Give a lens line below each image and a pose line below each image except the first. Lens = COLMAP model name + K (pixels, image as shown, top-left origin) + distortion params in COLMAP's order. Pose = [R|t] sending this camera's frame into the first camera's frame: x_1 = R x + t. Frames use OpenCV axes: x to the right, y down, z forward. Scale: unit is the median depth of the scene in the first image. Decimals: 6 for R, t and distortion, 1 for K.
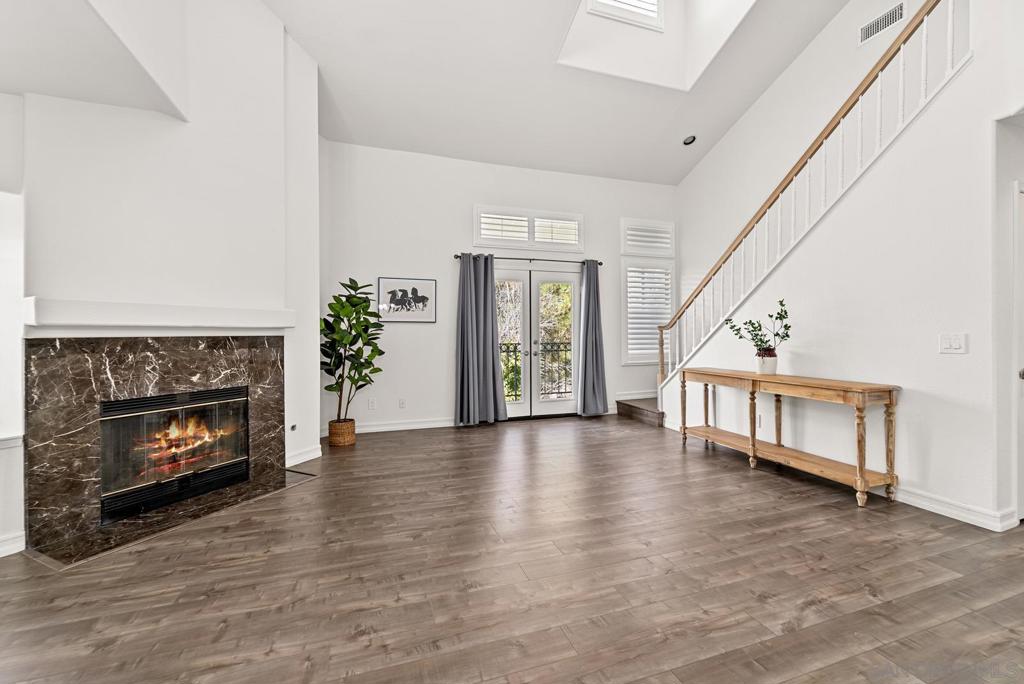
lens RADIAL K [[417.5, 0, 515.6], [0, 417.5, 328.6], [0, 0, 1]] dist [-0.000894, -0.000526]
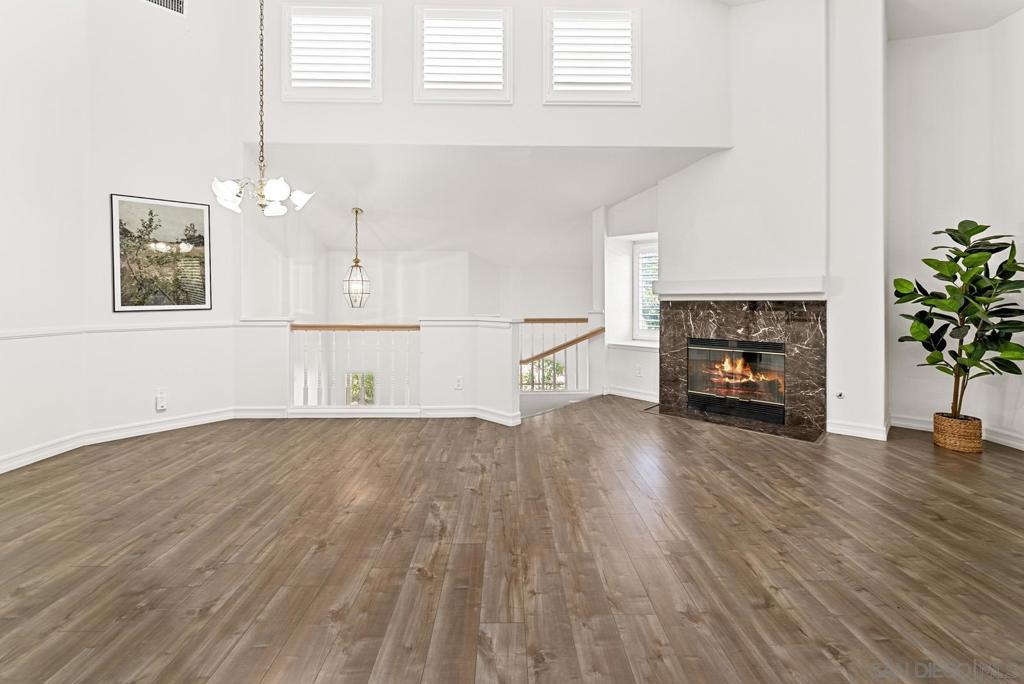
lens RADIAL K [[425.3, 0, 512.0], [0, 425.3, 303.1], [0, 0, 1]] dist [0.000544, -0.000011]
pose [[-0.303776, 0.011186, -0.952678, 0.829010], [0.013696, 0.999879, 0.007373, 0.007276], [0.952645, -0.010808, -0.303893, 0.750863]]
